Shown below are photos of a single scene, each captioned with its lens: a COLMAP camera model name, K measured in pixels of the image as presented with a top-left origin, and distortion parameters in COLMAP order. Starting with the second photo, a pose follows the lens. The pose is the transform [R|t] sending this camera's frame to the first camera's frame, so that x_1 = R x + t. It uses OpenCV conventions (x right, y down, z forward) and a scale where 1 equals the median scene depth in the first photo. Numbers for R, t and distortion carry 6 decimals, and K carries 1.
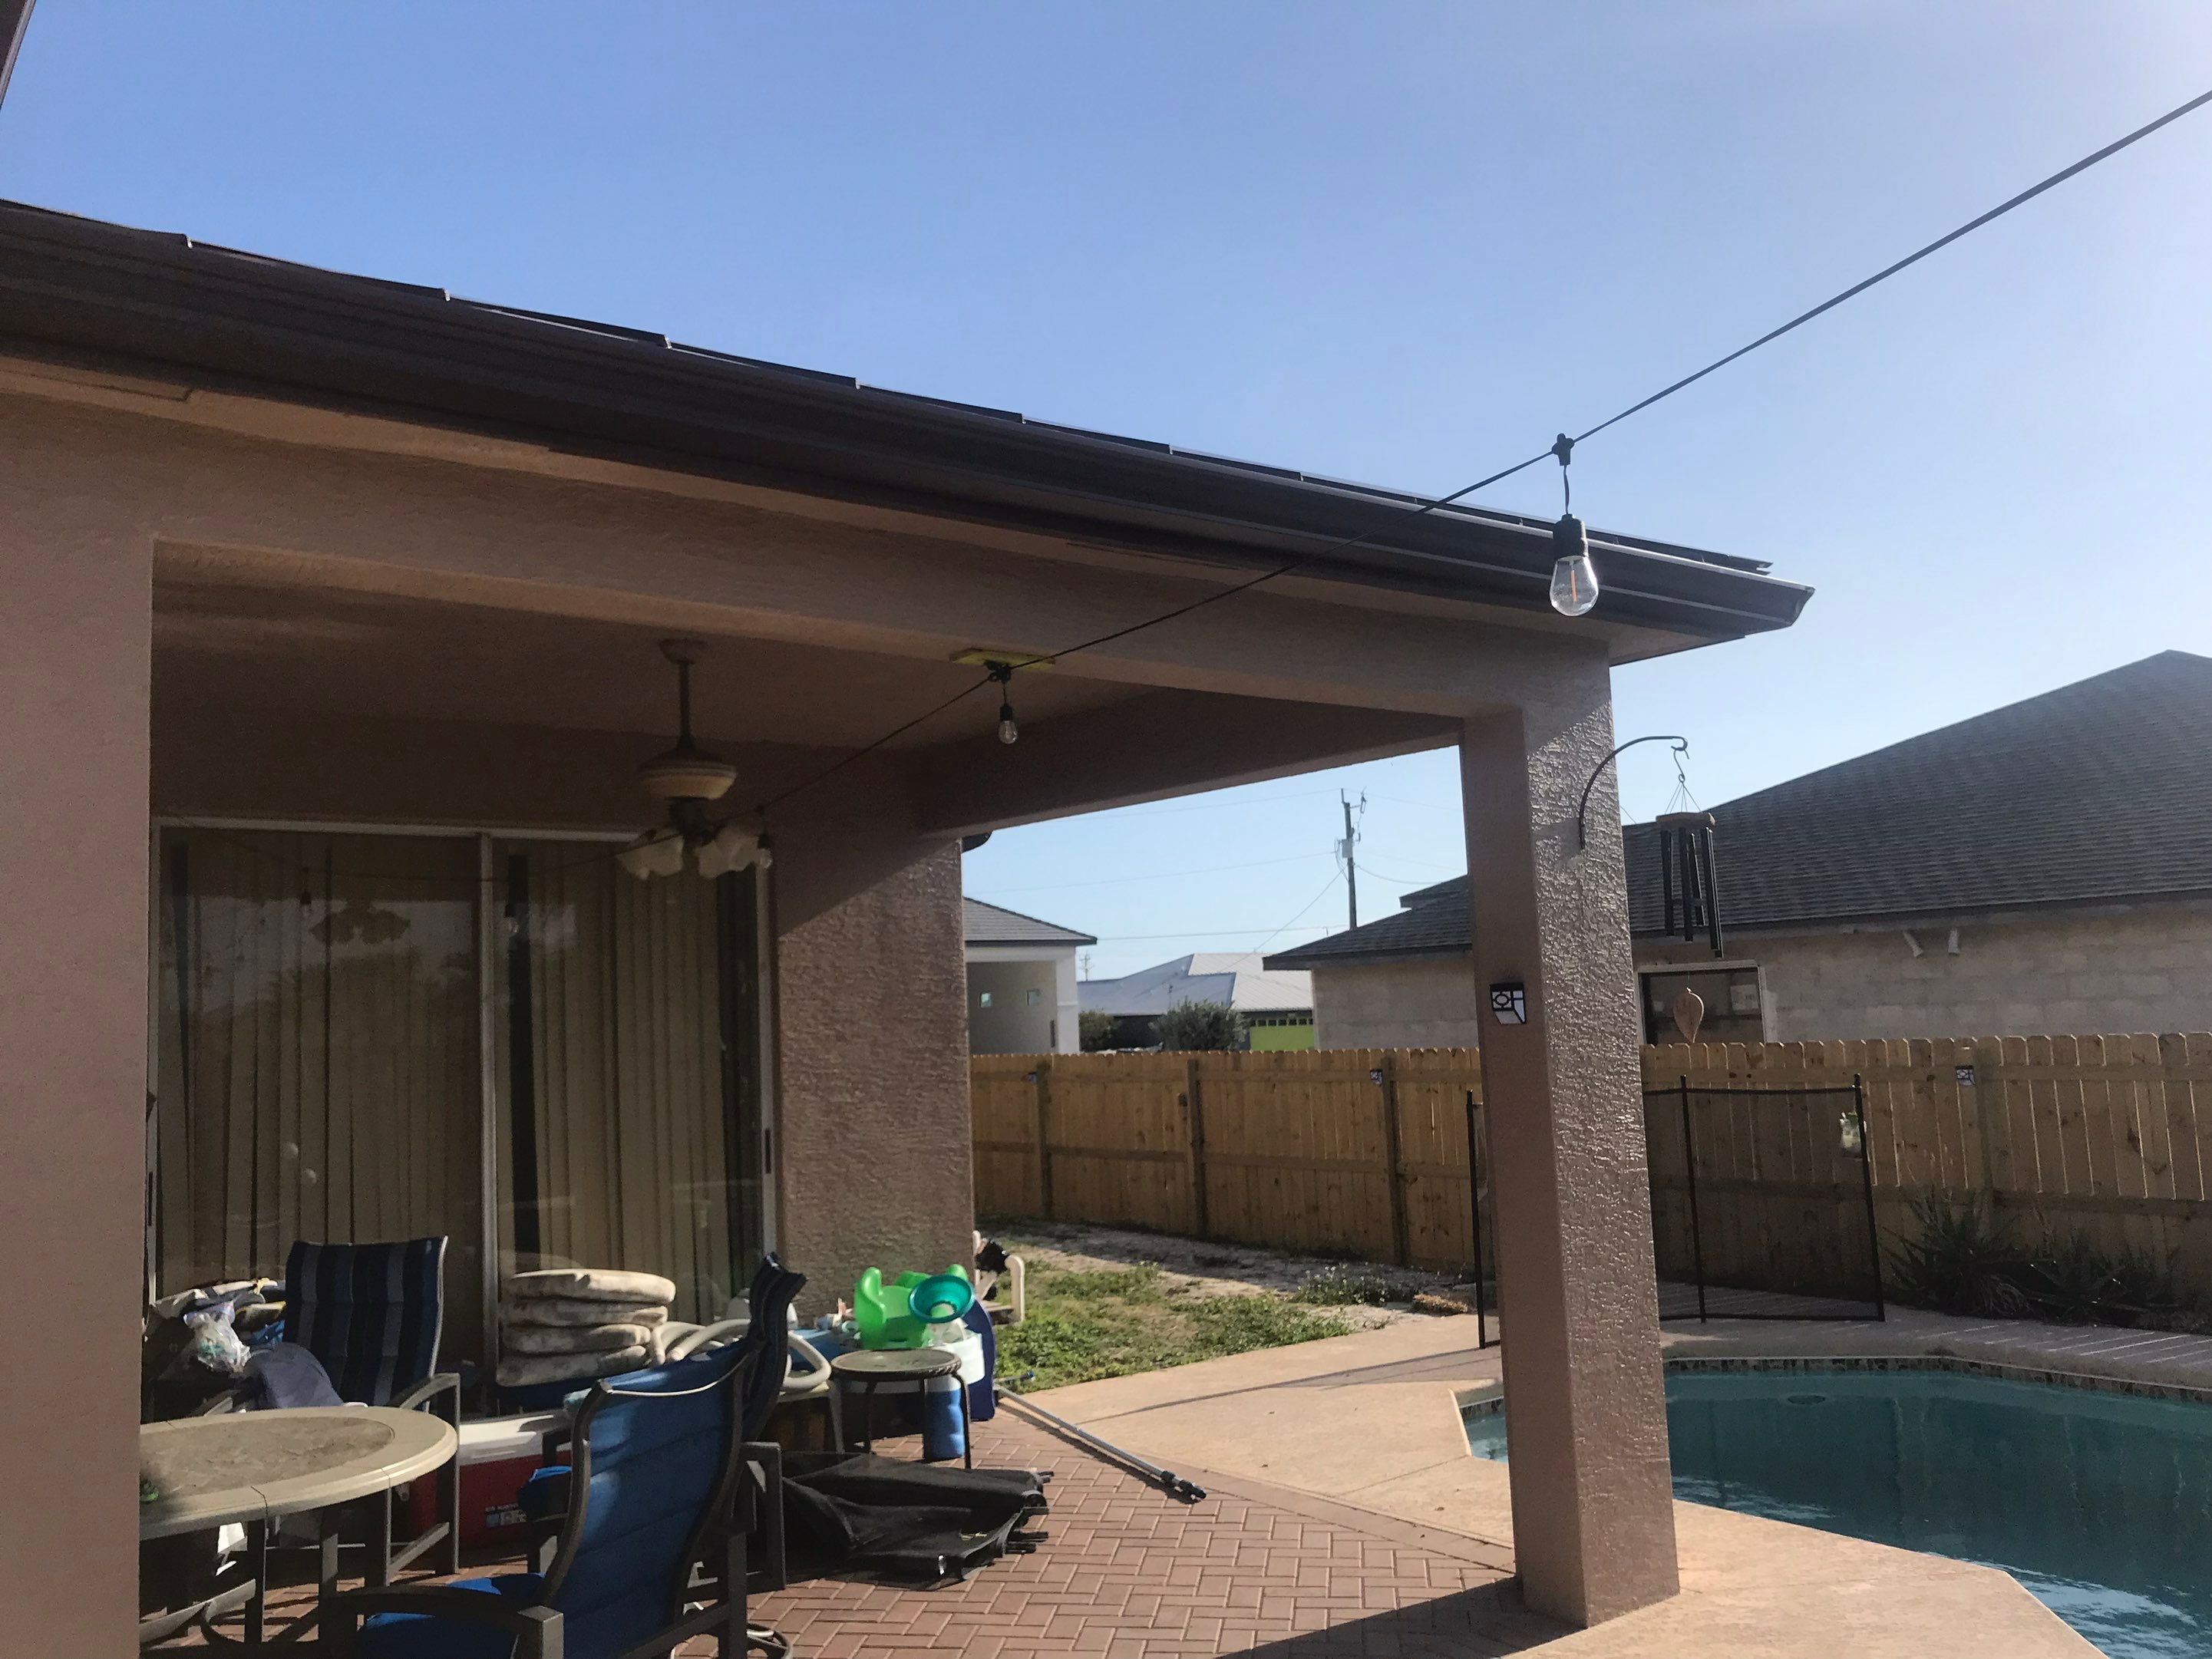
lens RADIAL K [[1802.1, 0, 1106.4], [0, 1802.1, 831.6], [0, 0, 1]] dist [0.036209, -0.049101]
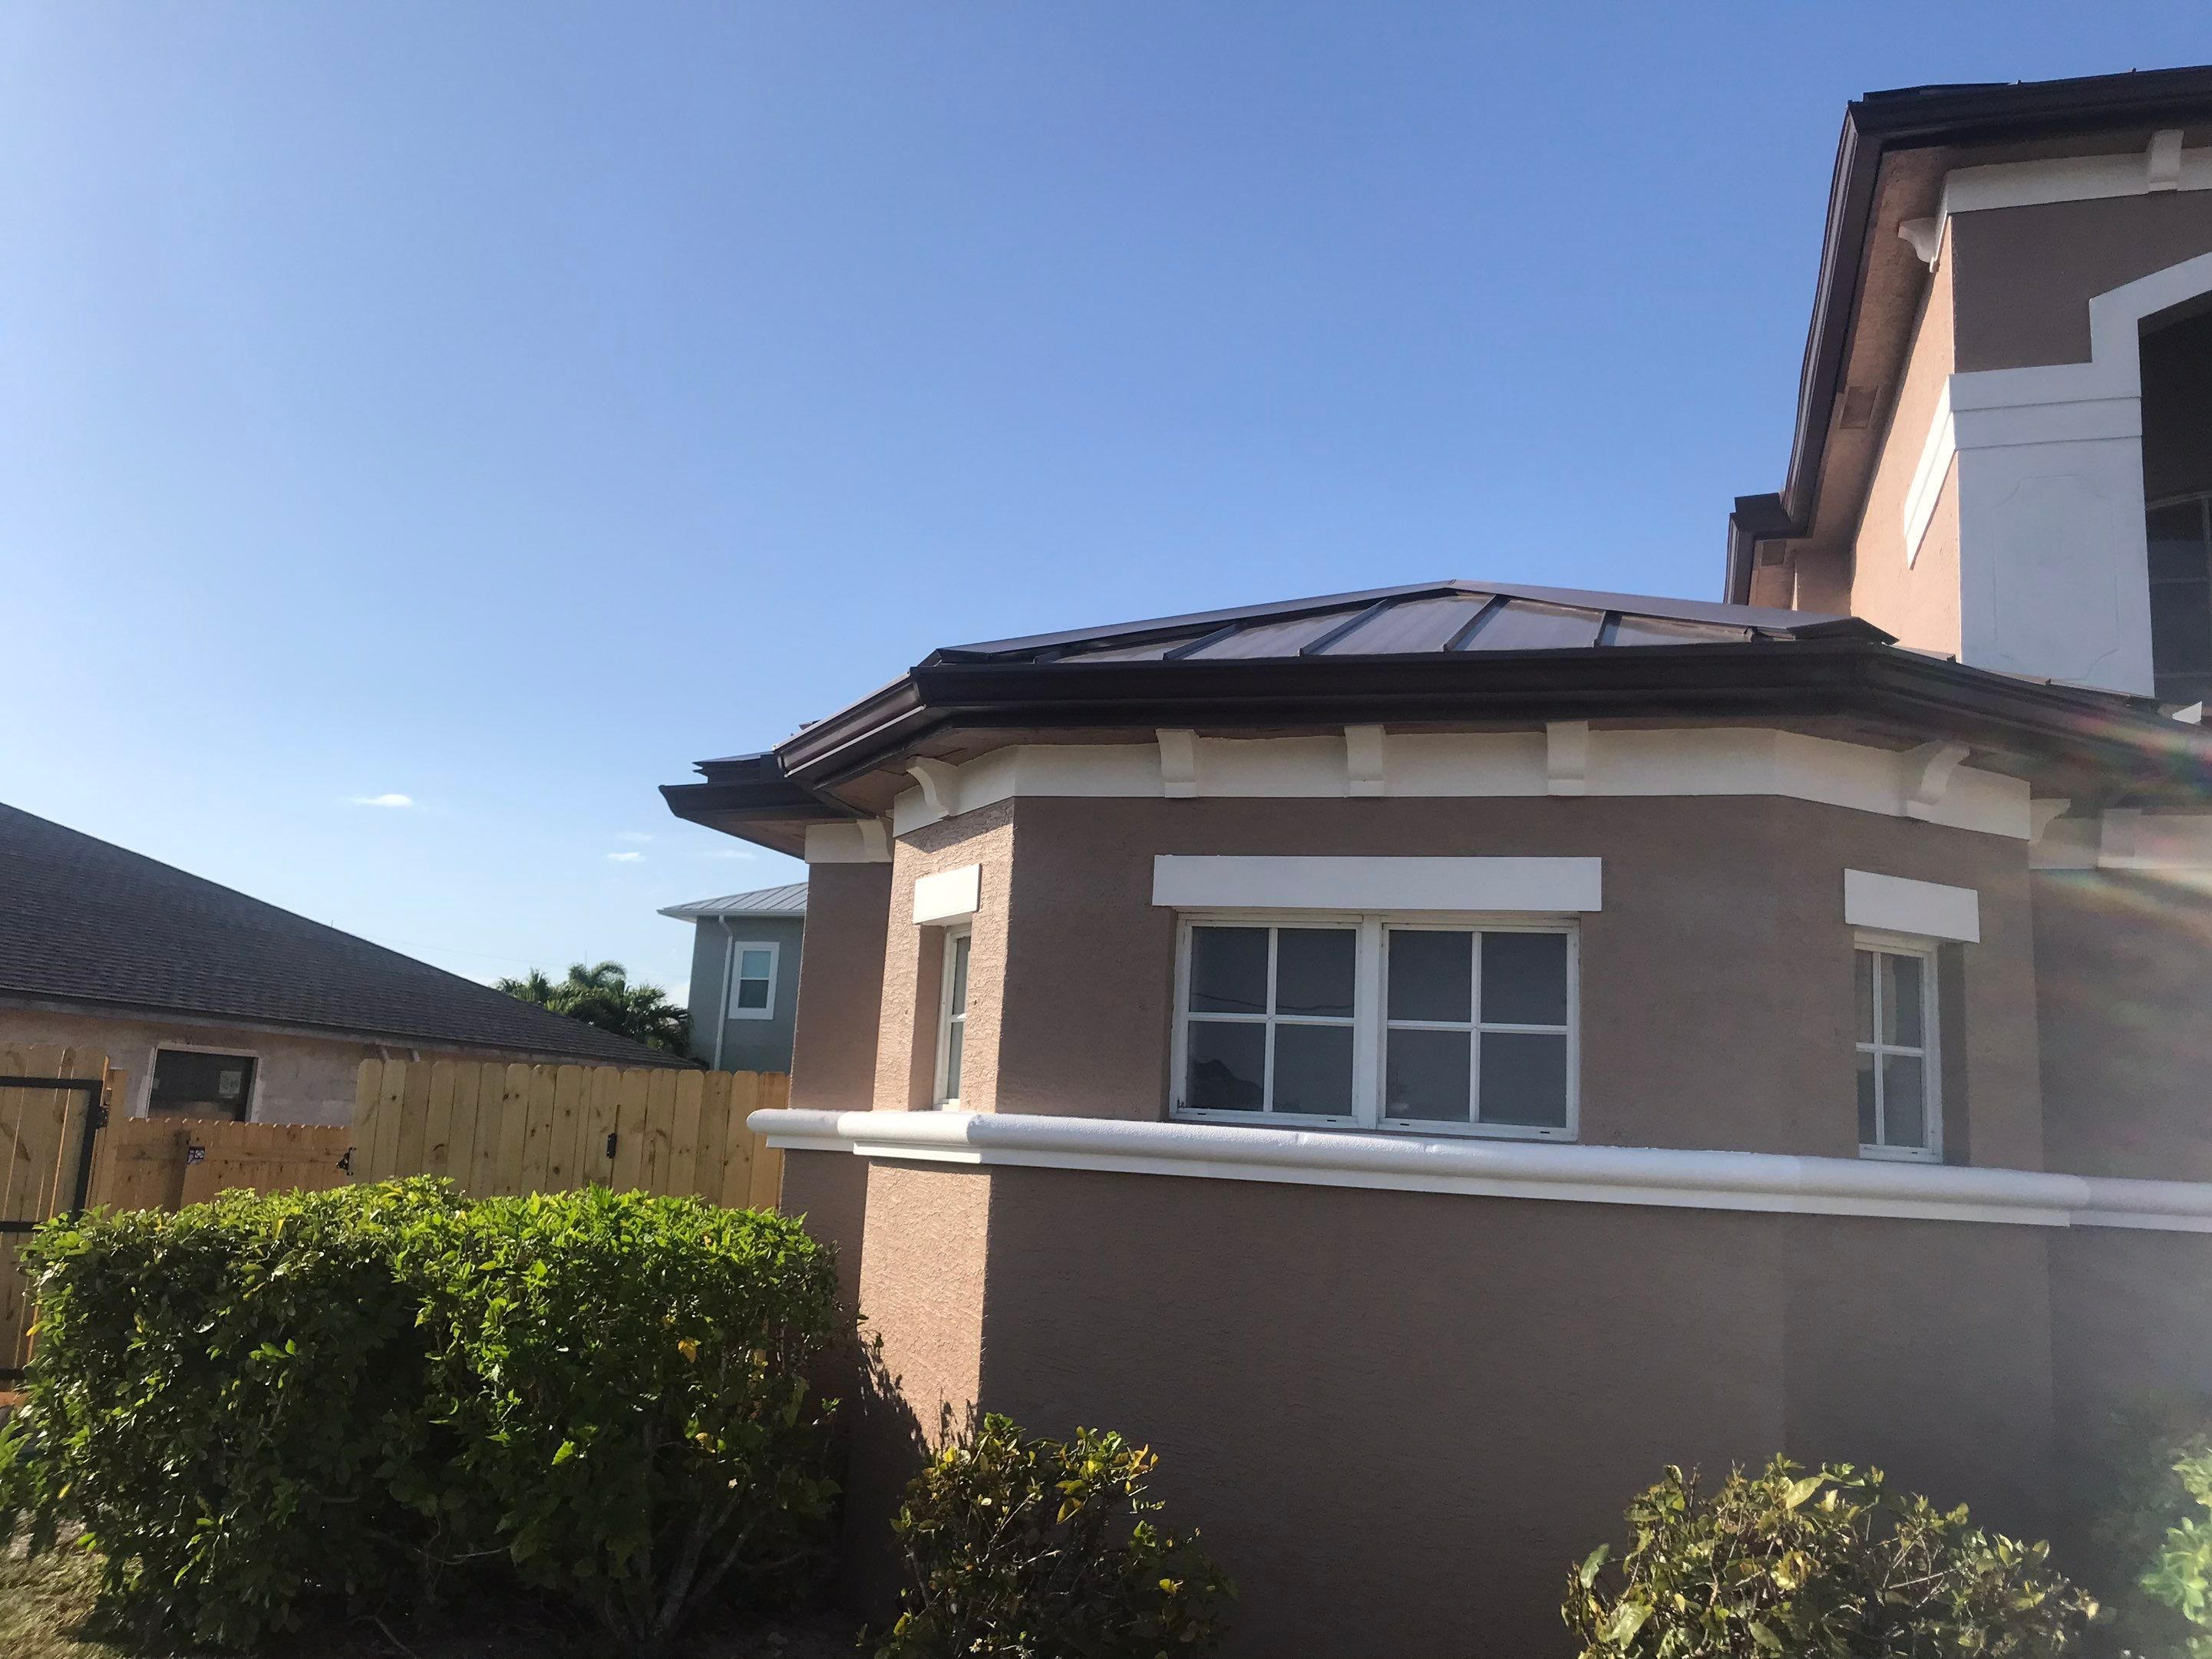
lens RADIAL K [[1802.1, 0, 1099.8], [0, 1802.1, 818.8], [0, 0, 1]] dist [0.036209, -0.049101]
pose [[-0.585807, 0.154714, 0.795546, -0.897129], [-0.114877, 0.955847, -0.270480, 0.182435], [-0.802268, -0.249839, -0.542169, 1.258960]]
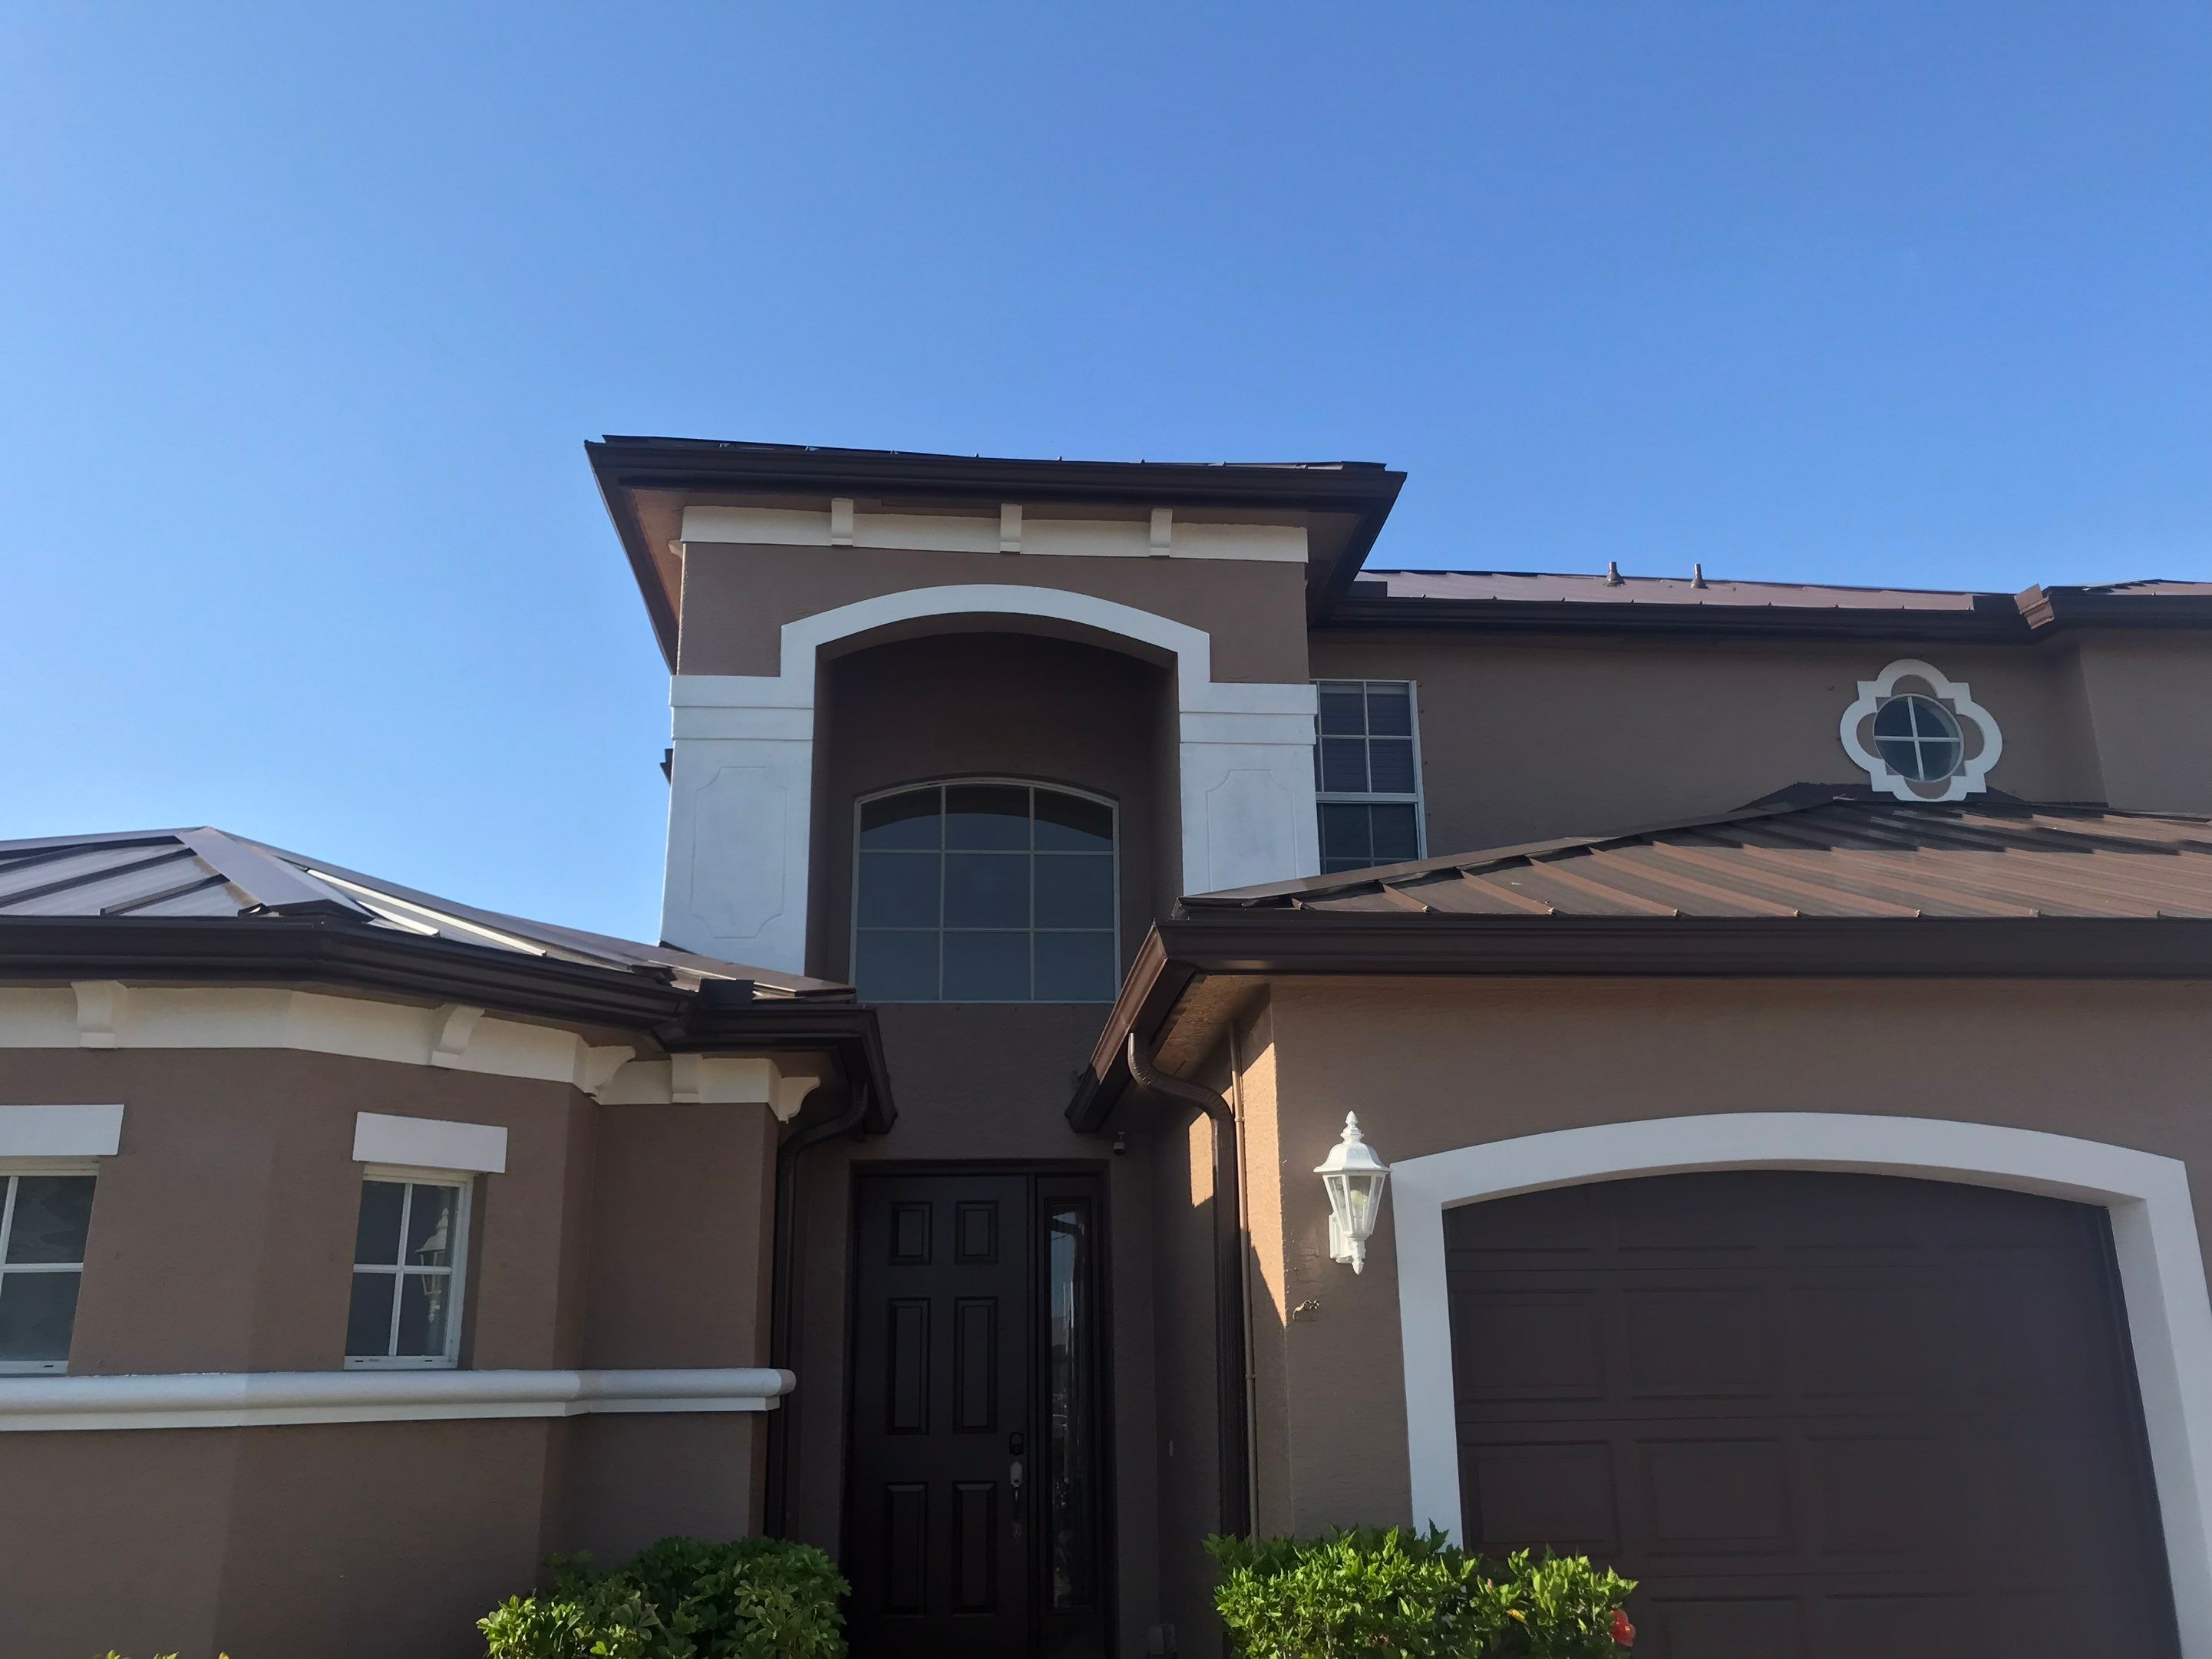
lens RADIAL K [[1802.1, 0, 1102.5], [0, 1802.1, 820.0], [0, 0, 1]] dist [0.036209, -0.049101]
pose [[-0.848019, 0.203751, 0.489233, -1.043538], [-0.008560, 0.917755, -0.397054, 0.179639], [-0.529896, -0.340897, -0.776530, 1.202229]]
